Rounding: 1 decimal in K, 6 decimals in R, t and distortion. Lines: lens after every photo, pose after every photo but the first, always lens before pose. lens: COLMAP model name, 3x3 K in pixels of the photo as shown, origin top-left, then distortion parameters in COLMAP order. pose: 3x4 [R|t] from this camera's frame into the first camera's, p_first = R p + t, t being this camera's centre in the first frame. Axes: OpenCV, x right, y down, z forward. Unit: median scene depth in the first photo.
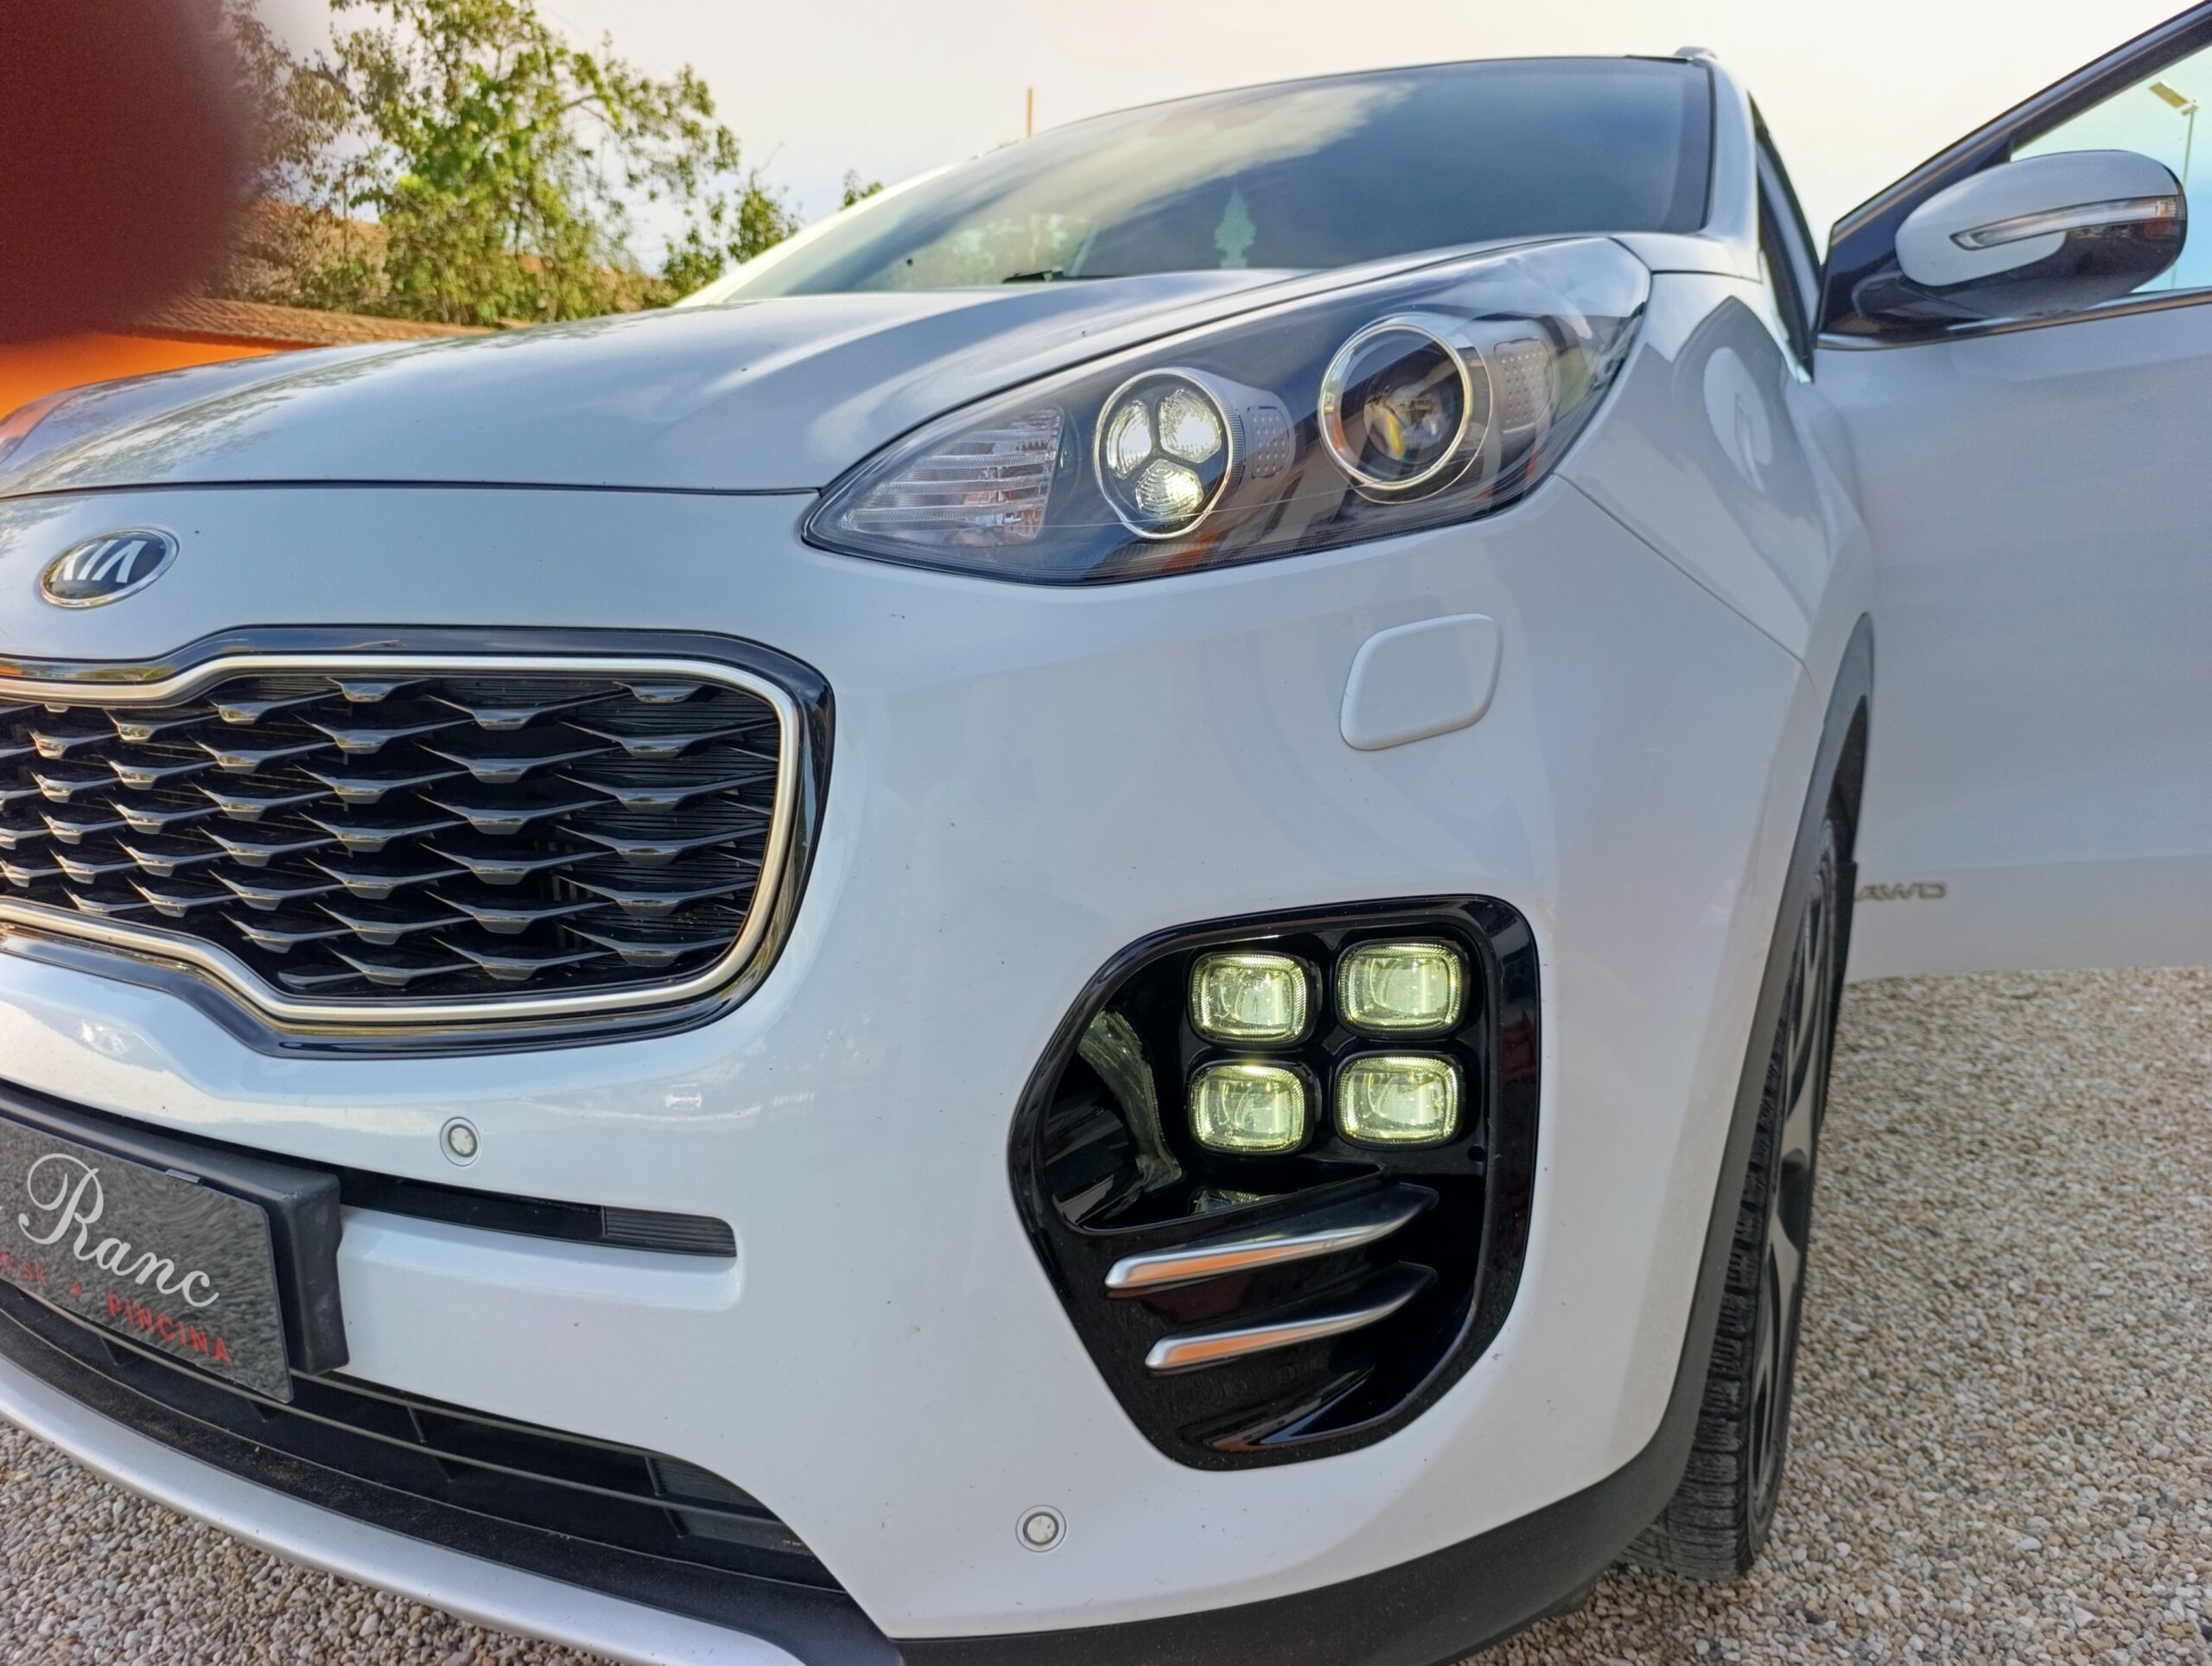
lens RADIAL K [[1484.6, 0, 1106.0], [0, 1484.6, 833.0], [0, 0, 1]] dist [0.026095, -0.030390]
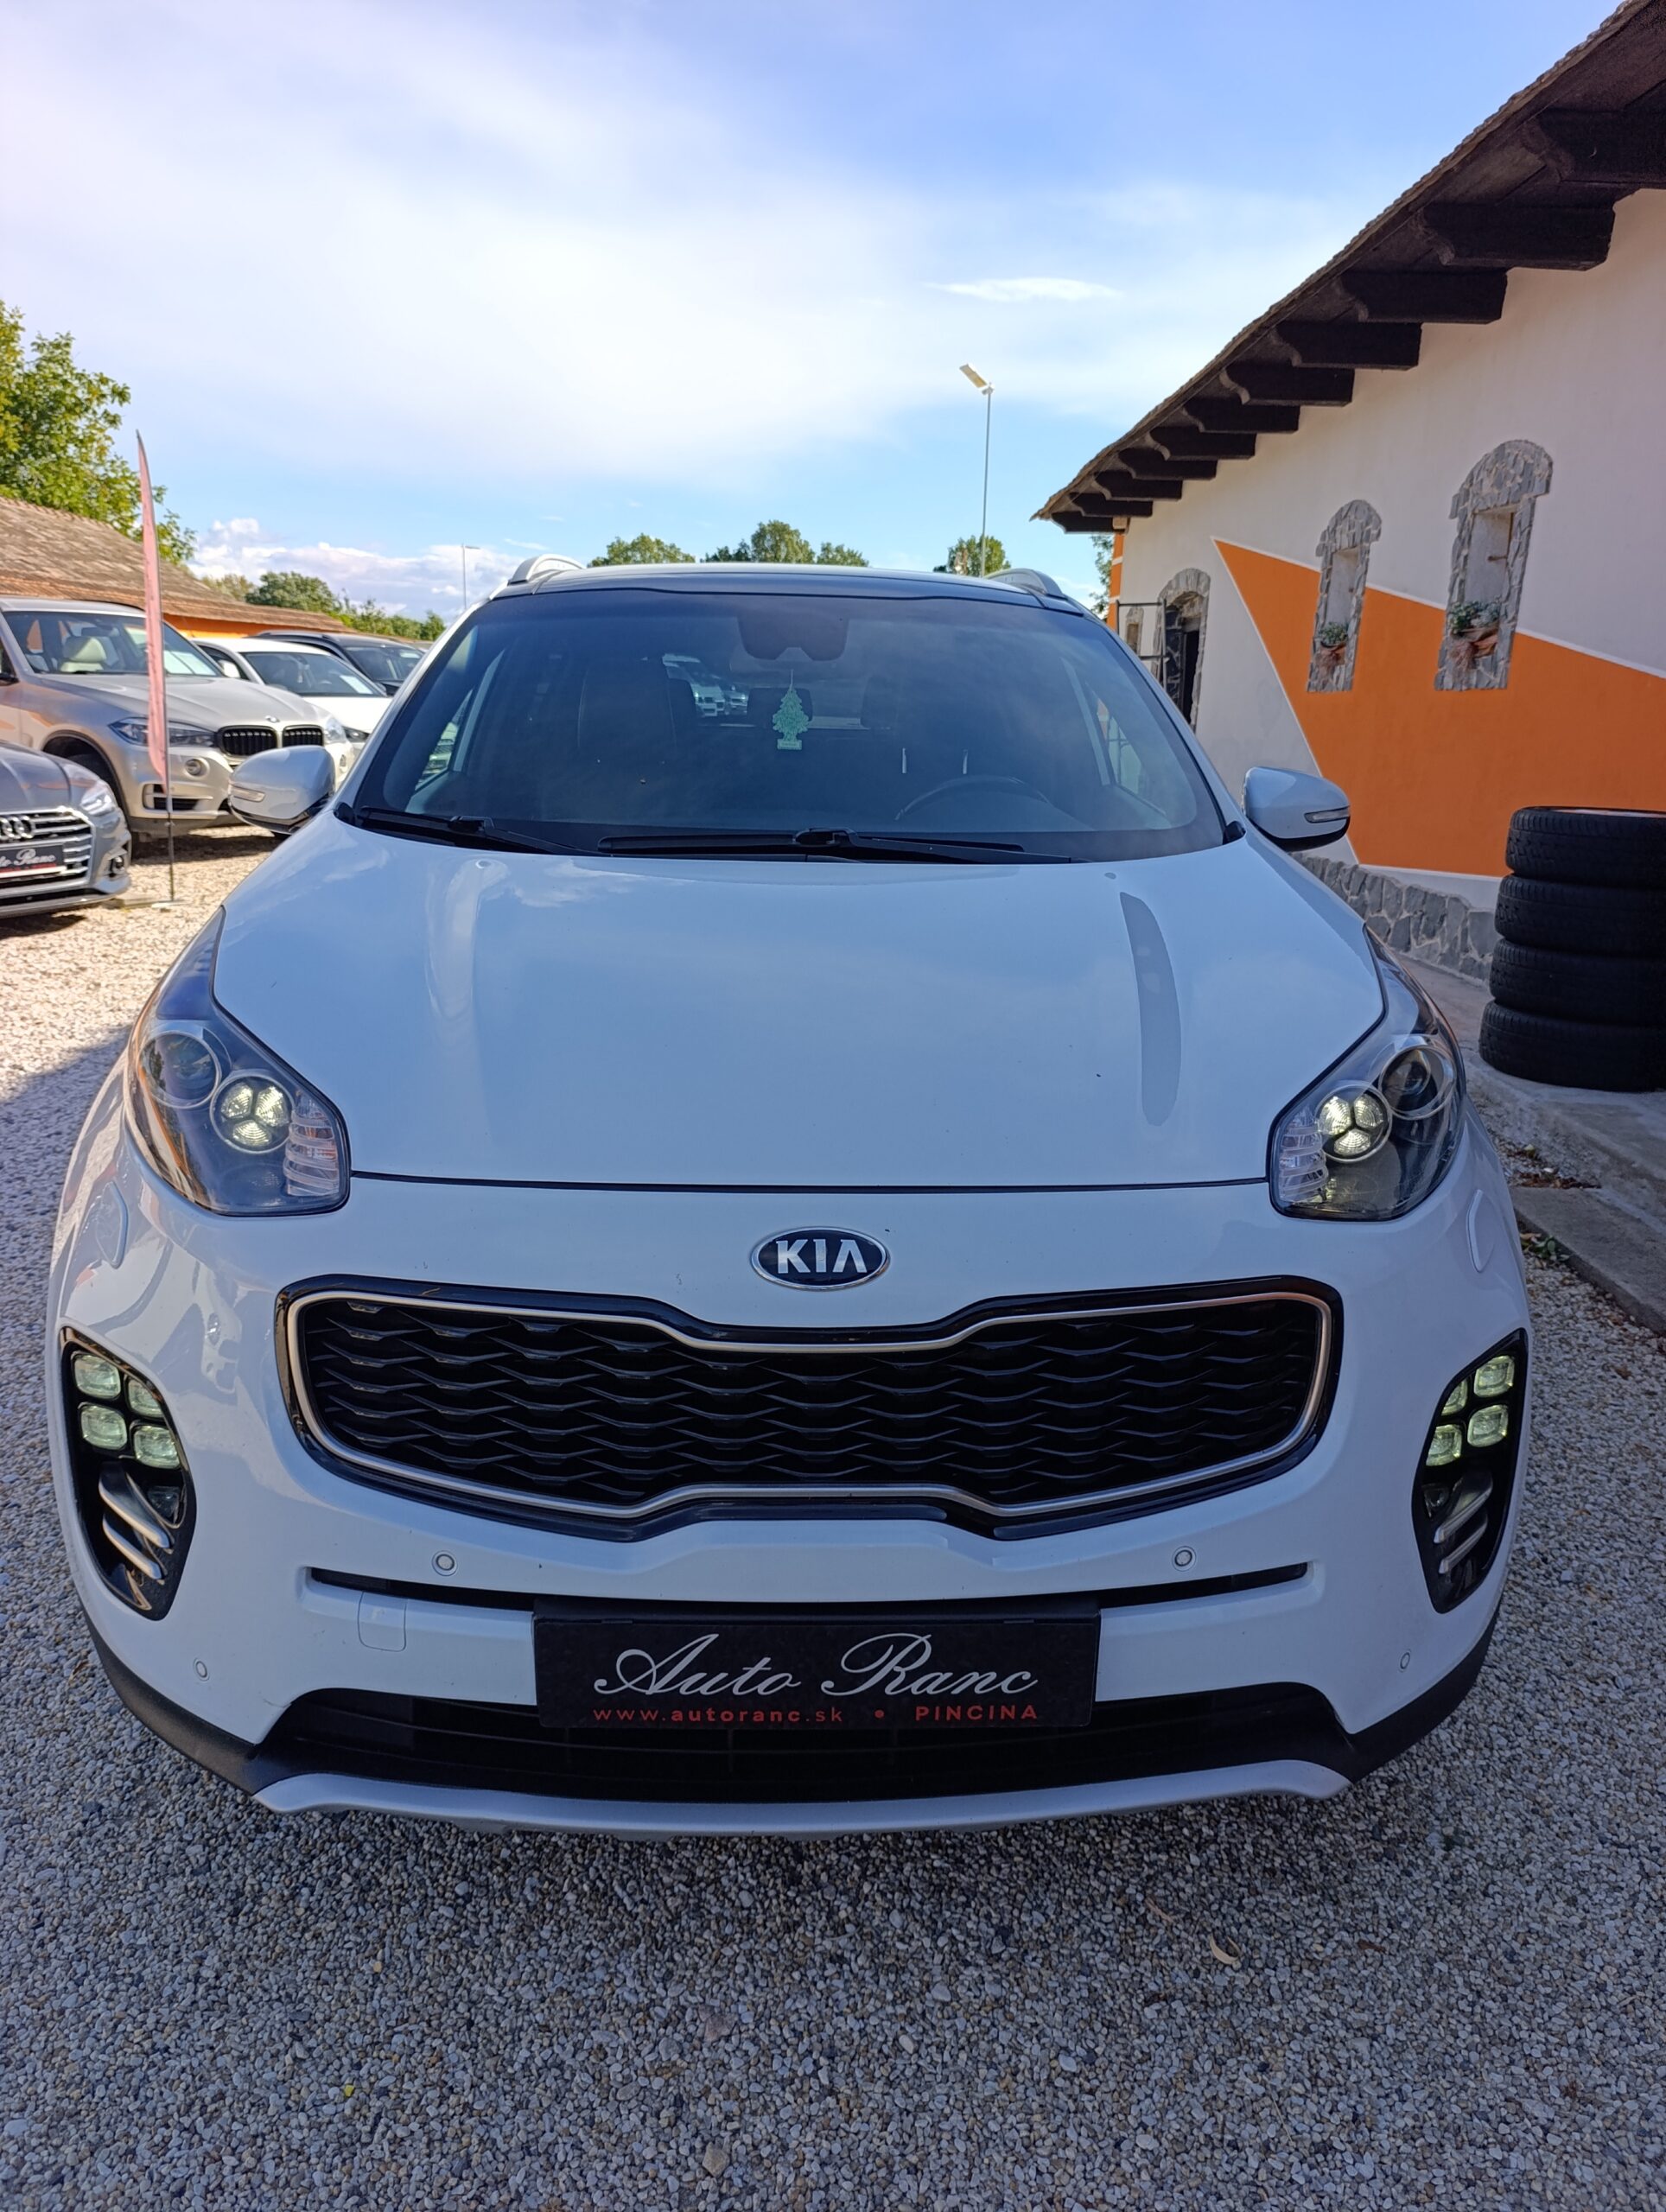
lens RADIAL K [[1438.8, 0, 819.2], [0, 1438.8, 1156.6], [0, 0, 1]] dist [-0.007114, -0.006511]
pose [[0.859109, -0.126497, 0.495913, -1.465517], [0.075379, 0.989681, 0.121863, -0.486063], [-0.506211, -0.067312, 0.859779, -0.254029]]
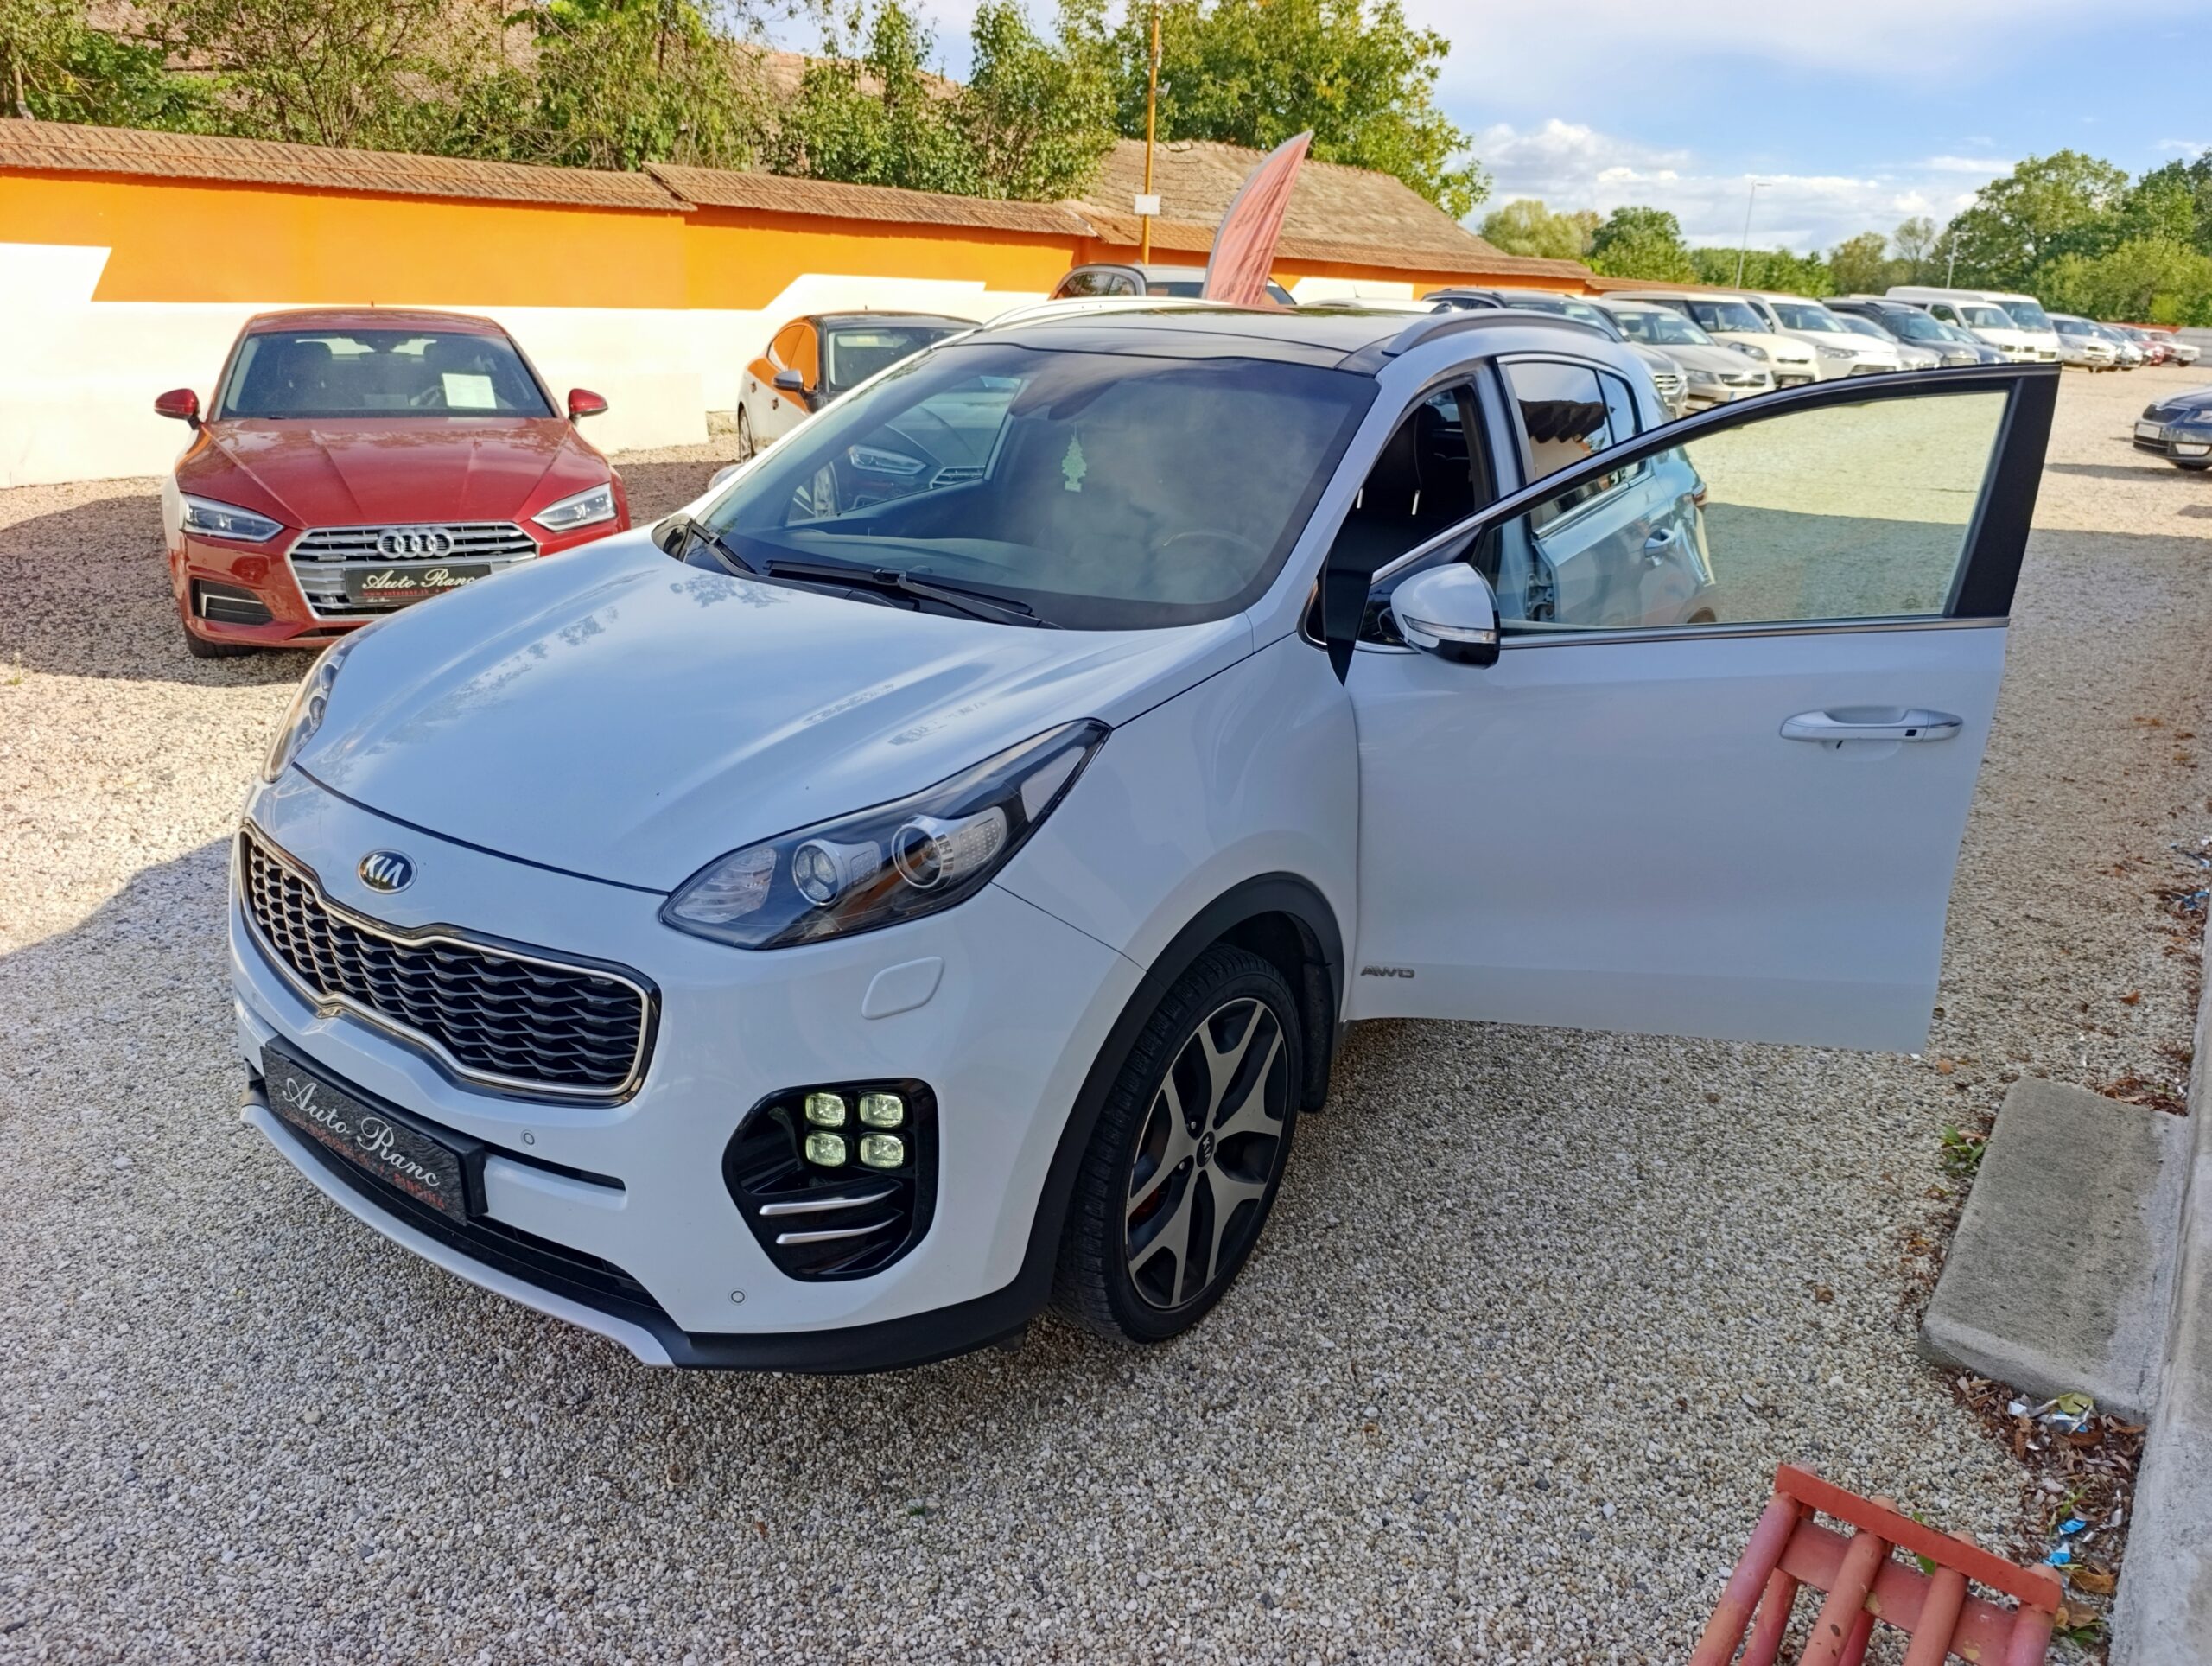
lens RADIAL K [[1438.8, 0, 1106.0], [0, 1438.8, 833.0], [0, 0, 1]] dist [-0.007114, -0.006511]
pose [[0.995471, 0.063969, -0.070322, 0.645214], [-0.053812, 0.988985, 0.137886, -0.648007], [0.078368, -0.133477, 0.987949, -1.198565]]
